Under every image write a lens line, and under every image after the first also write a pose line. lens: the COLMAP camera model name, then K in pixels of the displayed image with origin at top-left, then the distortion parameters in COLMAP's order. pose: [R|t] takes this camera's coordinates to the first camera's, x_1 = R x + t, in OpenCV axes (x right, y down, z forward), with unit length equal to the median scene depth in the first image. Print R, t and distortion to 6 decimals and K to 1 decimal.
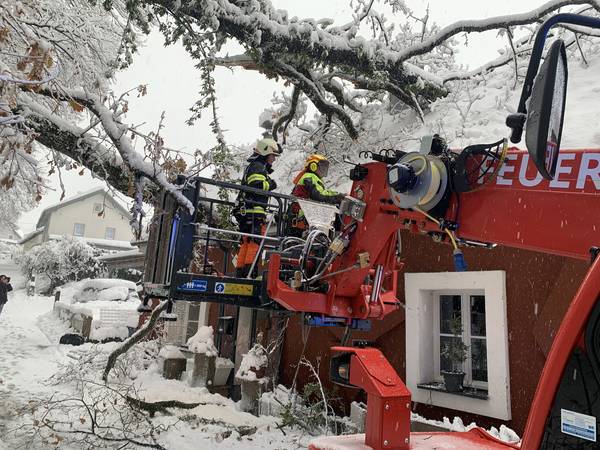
lens RADIAL K [[452.4, 0, 298.6], [0, 452.4, 214.3], [0, 0, 1]] dist [0.039936, -0.022078]
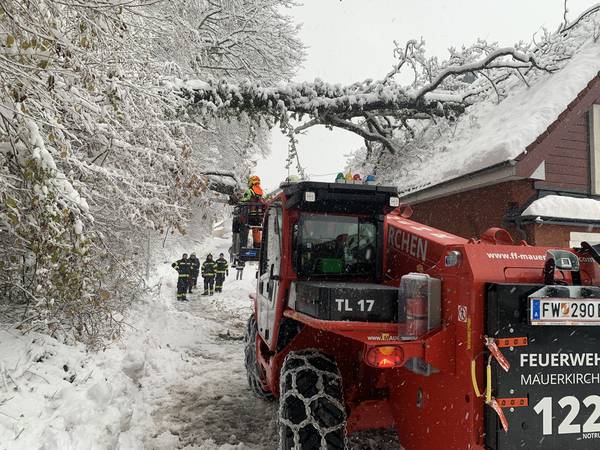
lens RADIAL K [[452.4, 0, 308.0], [0, 452.4, 226.7], [0, 0, 1]] dist [0.039936, -0.022078]
pose [[0.904821, -0.077824, -0.418619, 0.600938], [0.120505, 0.989764, 0.076461, -0.092360], [0.408384, -0.119629, 0.904937, -0.679042]]
